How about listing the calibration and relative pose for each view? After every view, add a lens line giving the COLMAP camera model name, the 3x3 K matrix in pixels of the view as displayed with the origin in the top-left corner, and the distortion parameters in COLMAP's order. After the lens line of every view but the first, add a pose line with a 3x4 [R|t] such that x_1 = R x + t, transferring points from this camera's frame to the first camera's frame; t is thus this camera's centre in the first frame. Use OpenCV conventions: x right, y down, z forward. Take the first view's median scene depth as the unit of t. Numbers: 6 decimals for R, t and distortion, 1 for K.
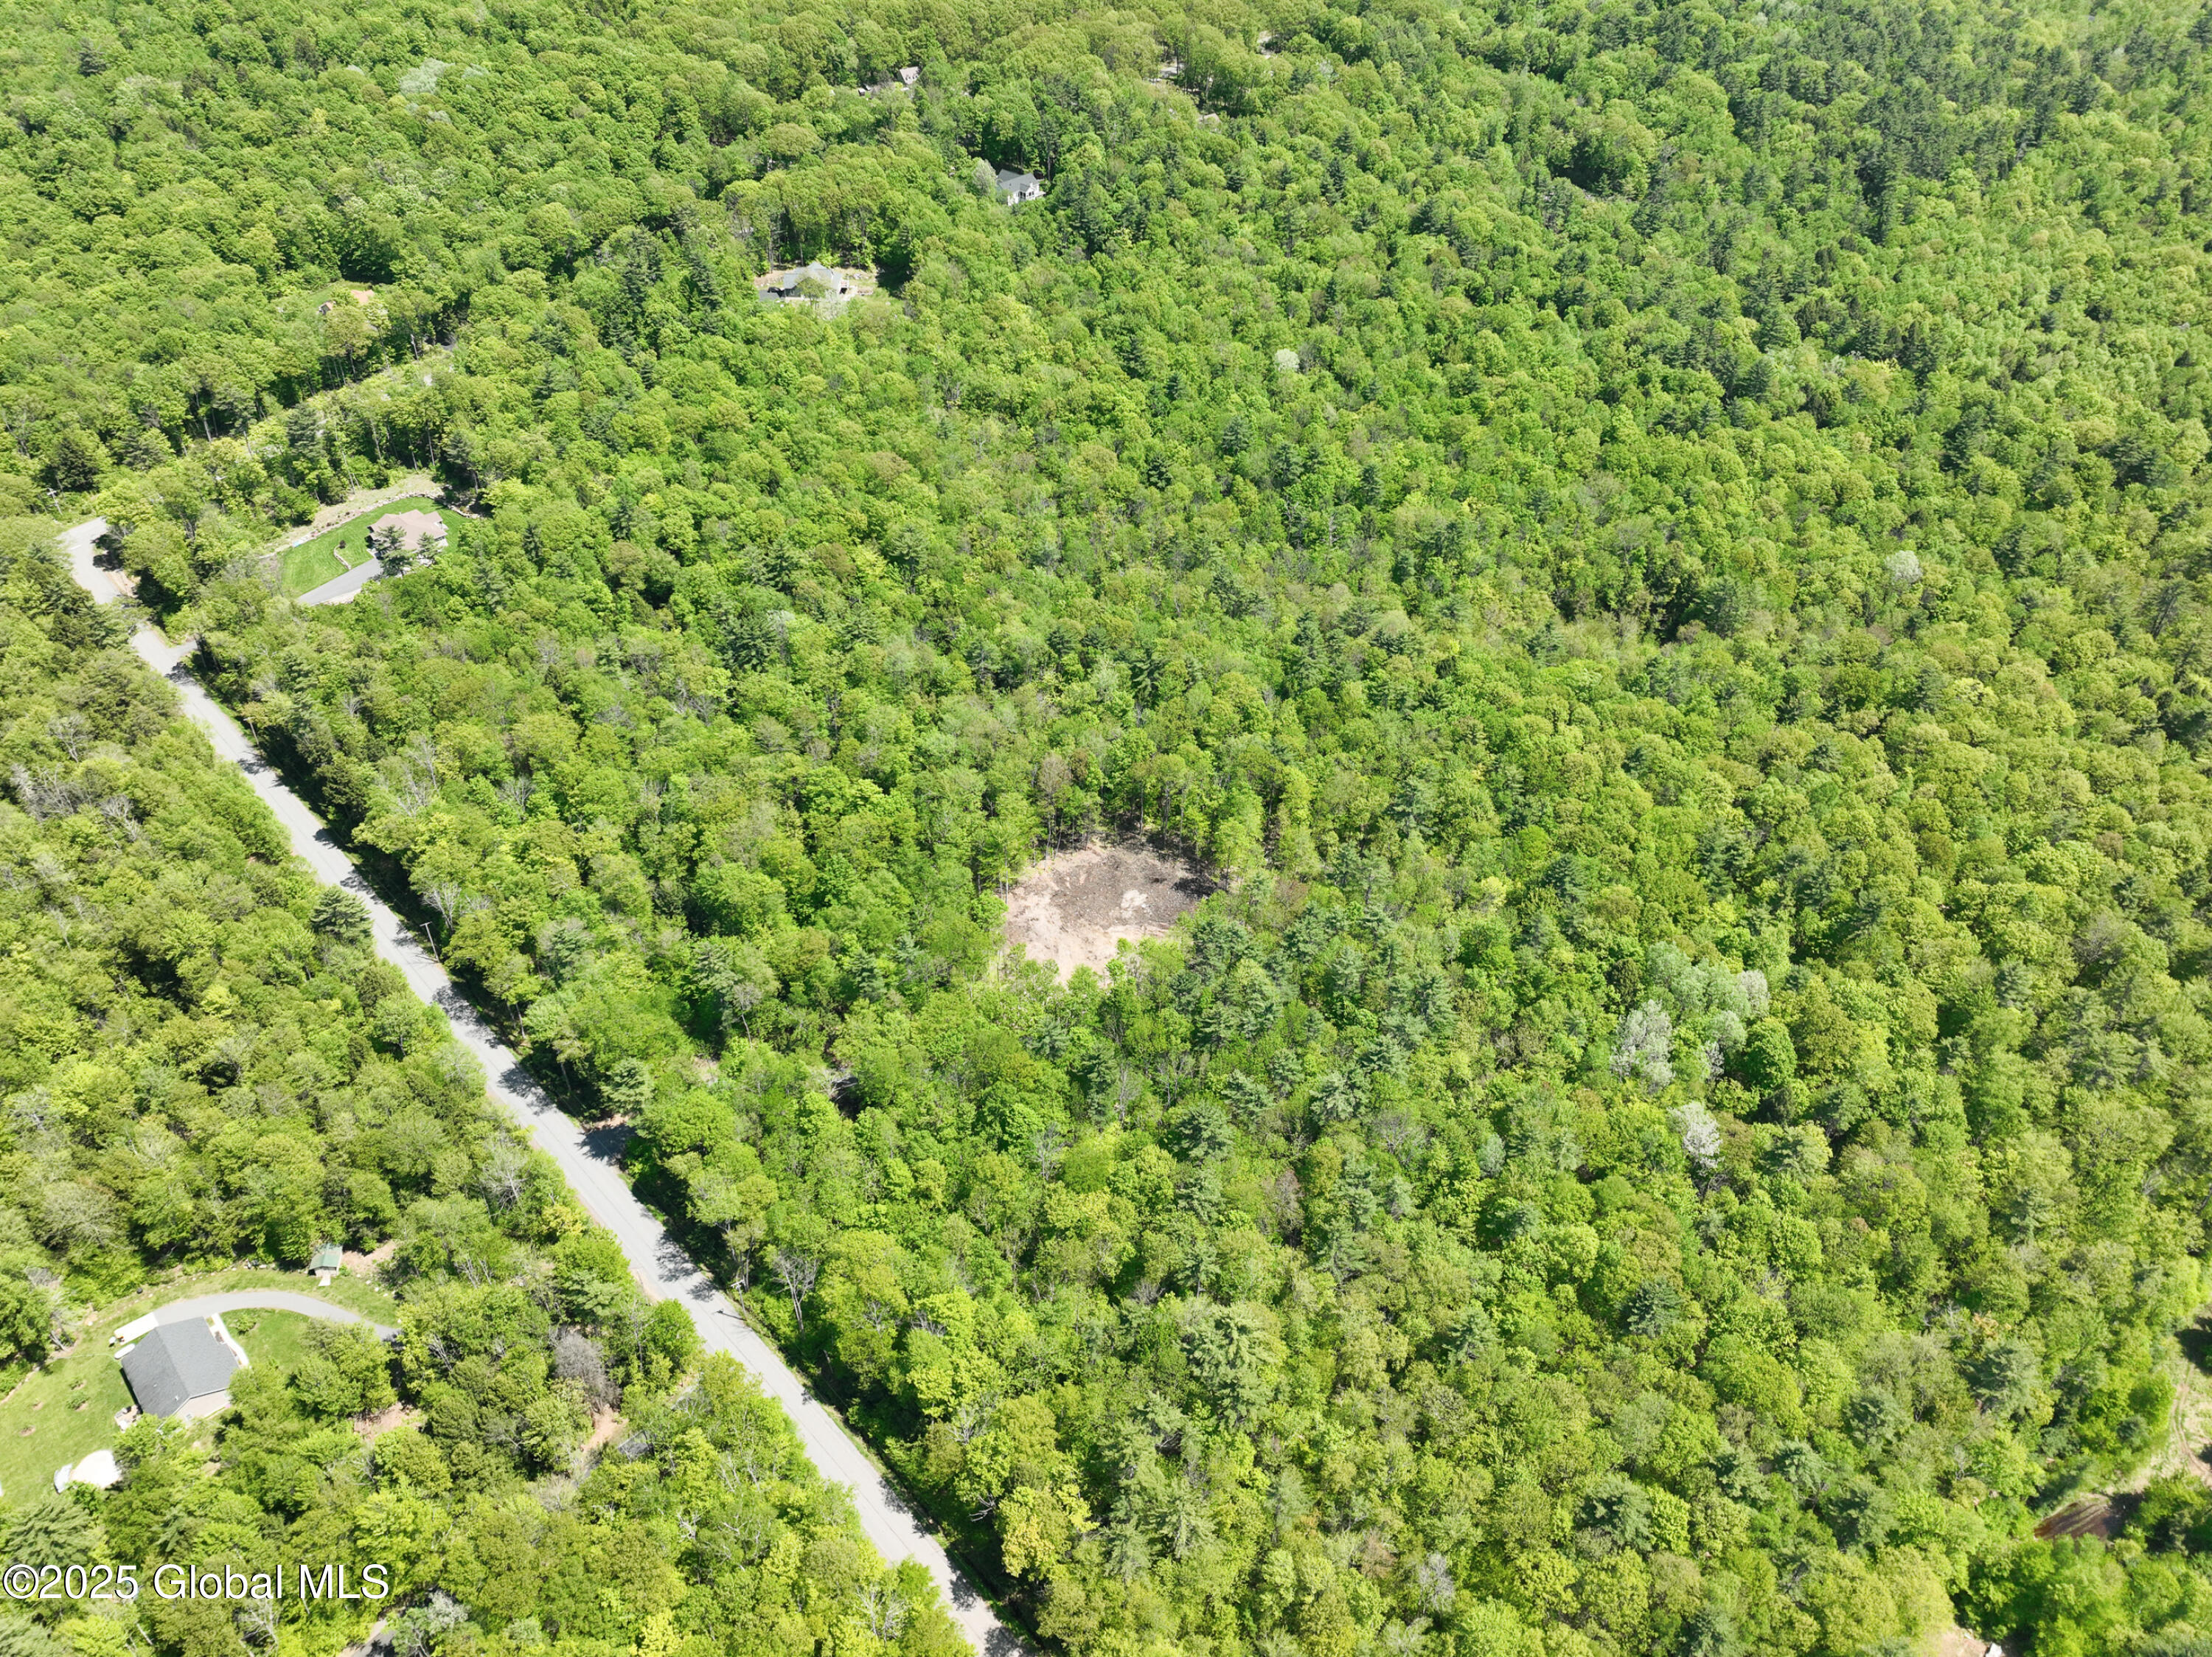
lens RADIAL K [[1671.2, 0, 1110.8], [0, 1671.2, 813.3], [0, 0, 1]] dist [-0.004699, 0.016324]
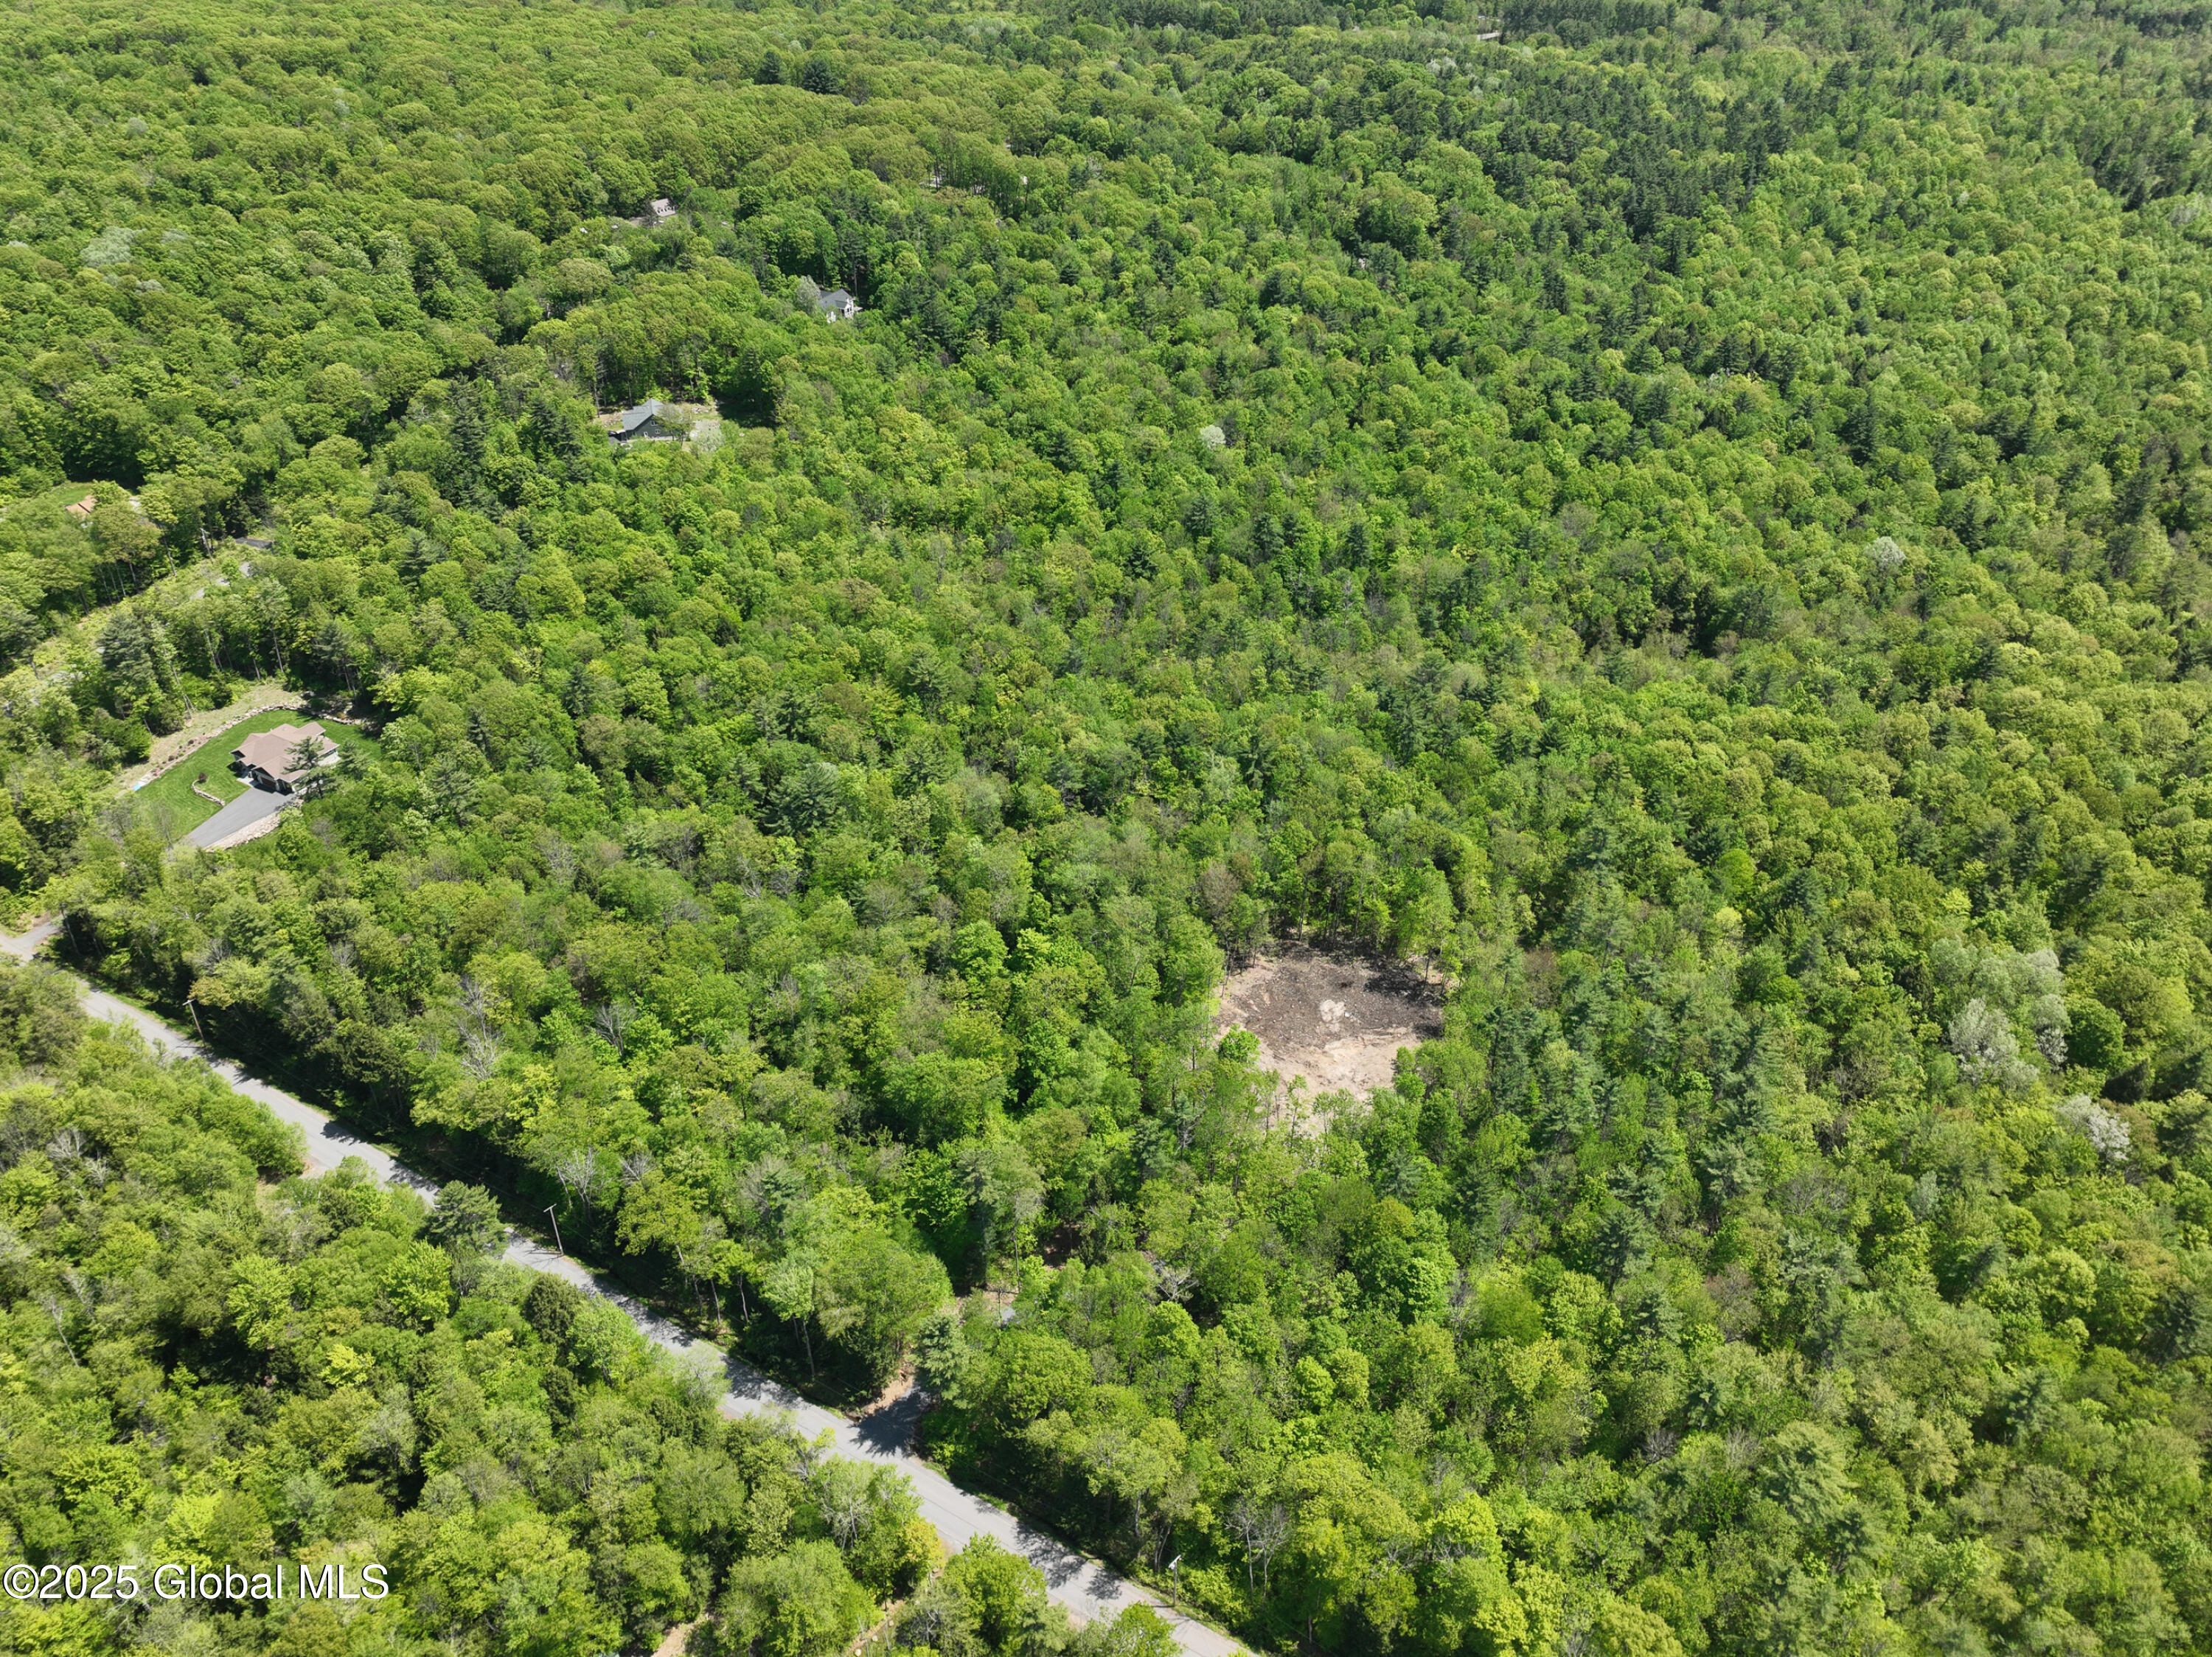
lens RADIAL K [[1671.2, 0, 1109.6], [0, 1671.2, 828.9], [0, 0, 1]] dist [-0.004699, 0.016324]
pose [[0.959991, -0.166098, 0.225454, -0.267864], [0.183094, 0.981468, -0.056548, -0.013413], [-0.211883, 0.095565, 0.972611, 0.149840]]
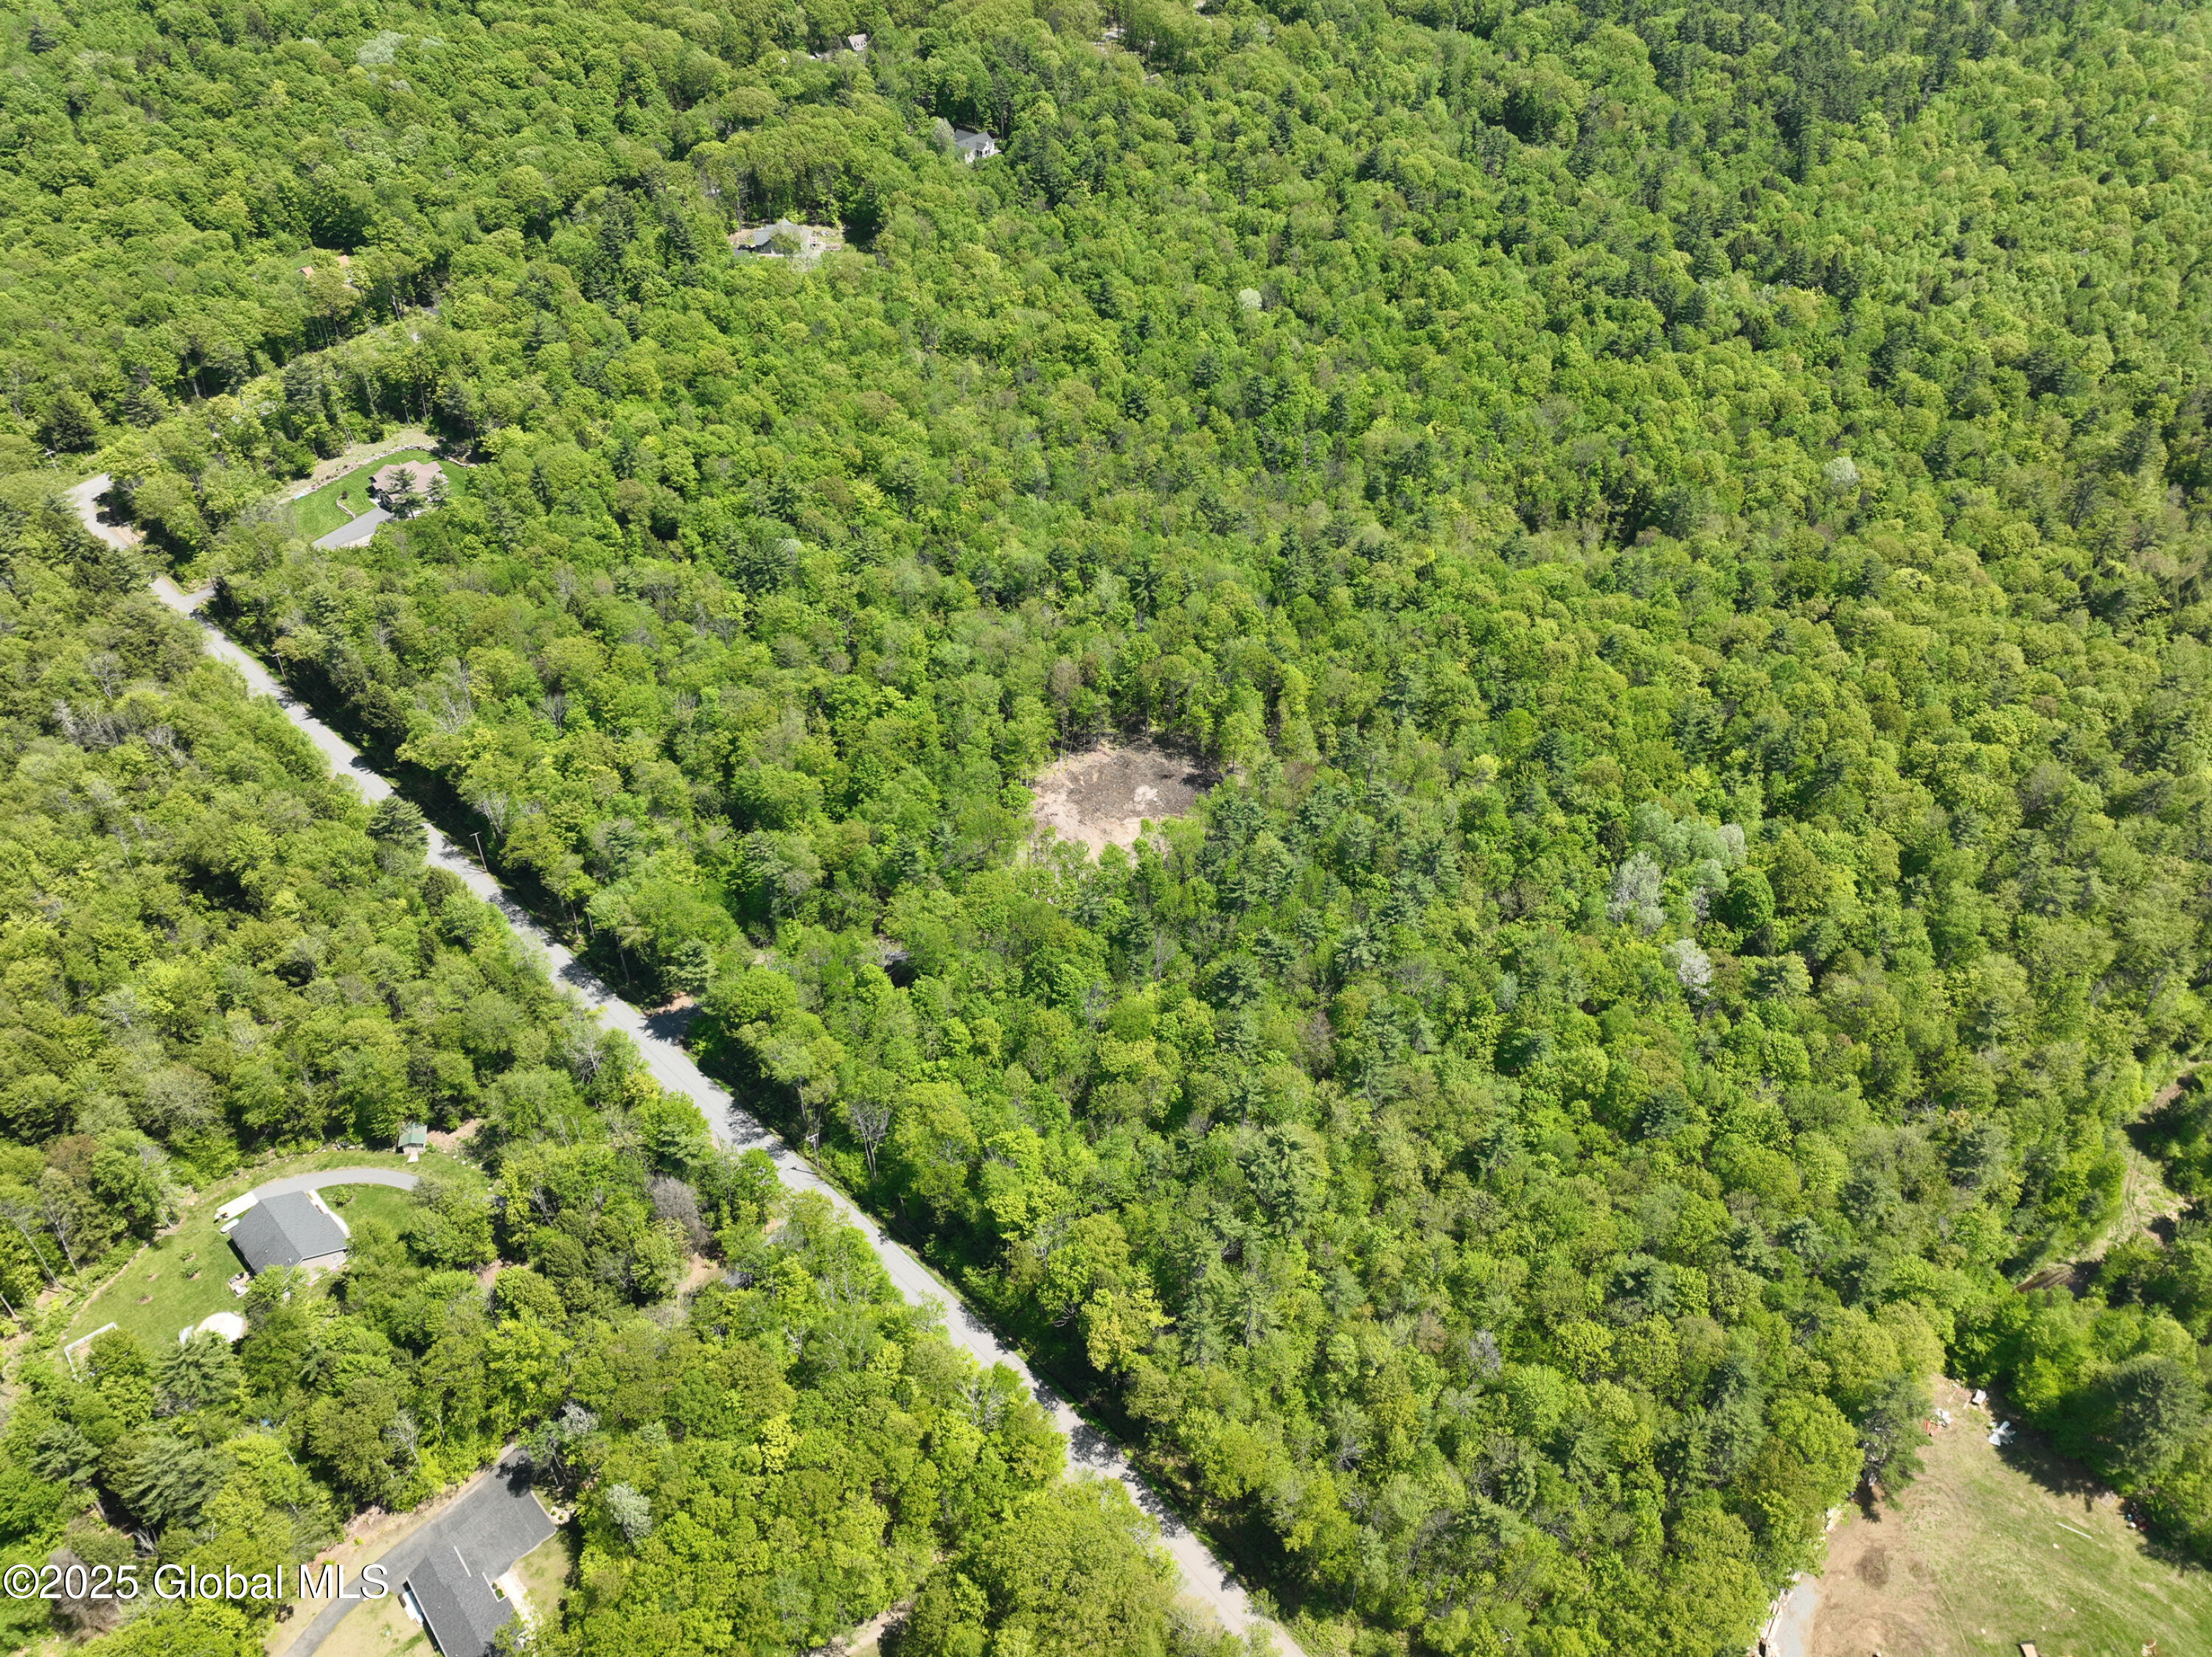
lens RADIAL K [[1671.2, 0, 1110.6], [0, 1671.2, 817.3], [0, 0, 1]] dist [-0.004699, 0.016324]
pose [[0.998342, -0.037069, 0.044040, -0.052388], [0.036850, 0.999304, 0.005788, 0.056420], [-0.044224, -0.004155, 0.999013, -0.051025]]
